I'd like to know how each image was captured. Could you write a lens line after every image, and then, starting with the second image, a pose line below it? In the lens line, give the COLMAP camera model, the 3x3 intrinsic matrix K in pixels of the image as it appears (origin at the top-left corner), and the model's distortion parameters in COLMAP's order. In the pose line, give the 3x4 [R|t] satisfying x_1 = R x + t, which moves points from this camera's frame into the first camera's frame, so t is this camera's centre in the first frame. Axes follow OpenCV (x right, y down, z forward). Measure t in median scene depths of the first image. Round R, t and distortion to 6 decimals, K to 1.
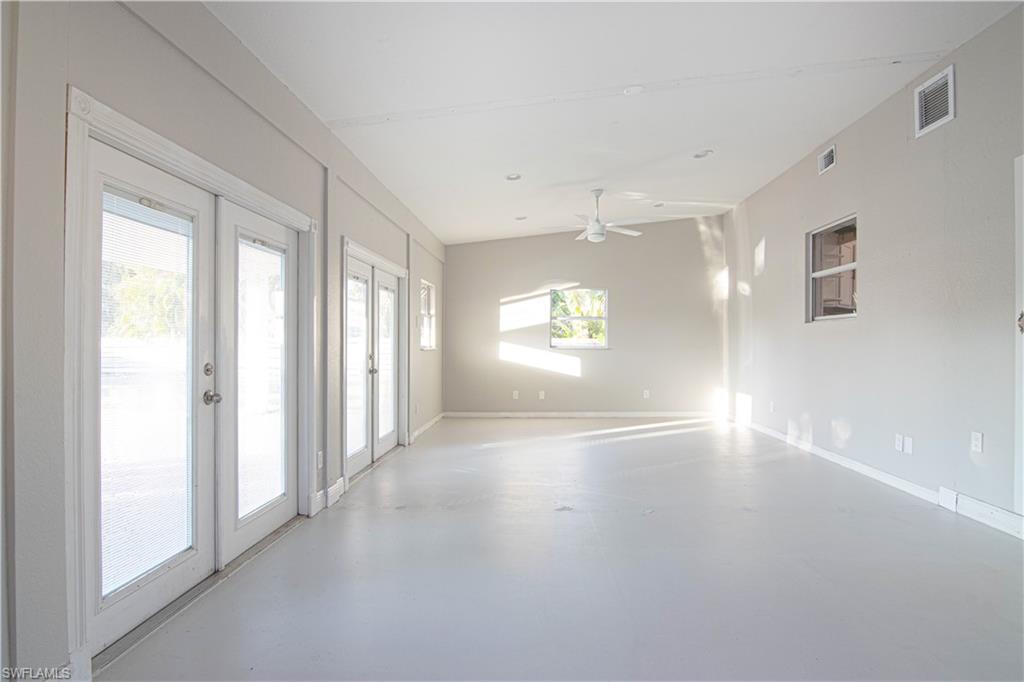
lens RADIAL K [[521.7, 0, 506.6], [0, 521.7, 344.1], [0, 0, 1]] dist [-0.004355, -0.012716]
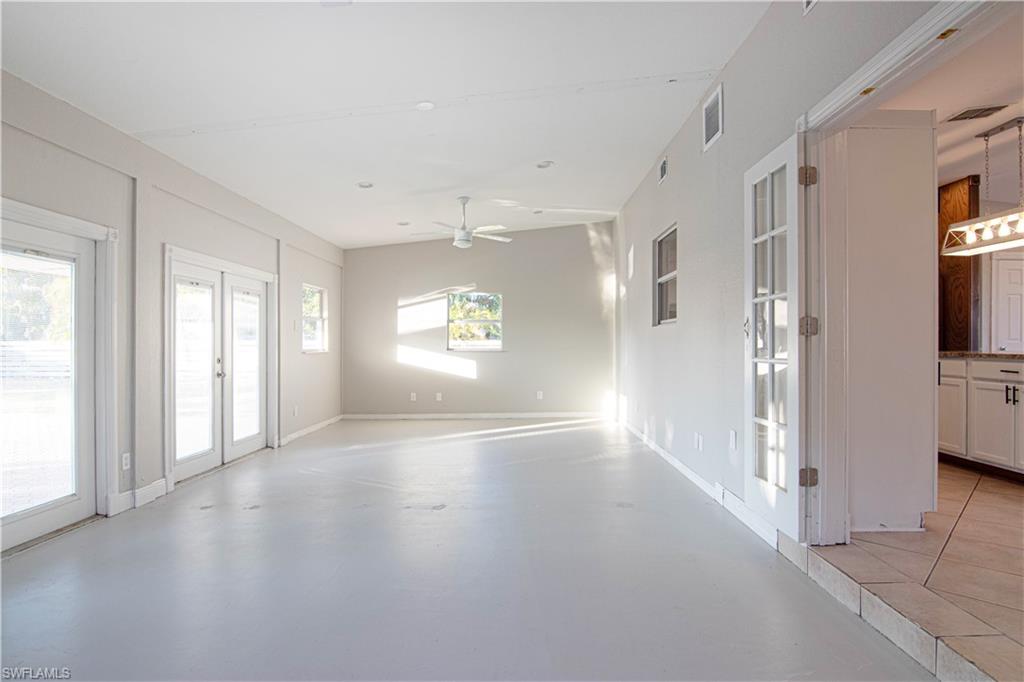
lens RADIAL K [[521.7, 0, 506.6], [0, 521.7, 344.1], [0, 0, 1]] dist [-0.004355, -0.012716]
pose [[0.999295, -0.003154, 0.037411, 0.218134], [0.003258, 0.999991, -0.002709, -0.002872], [-0.037402, 0.002829, 0.999296, -0.031860]]
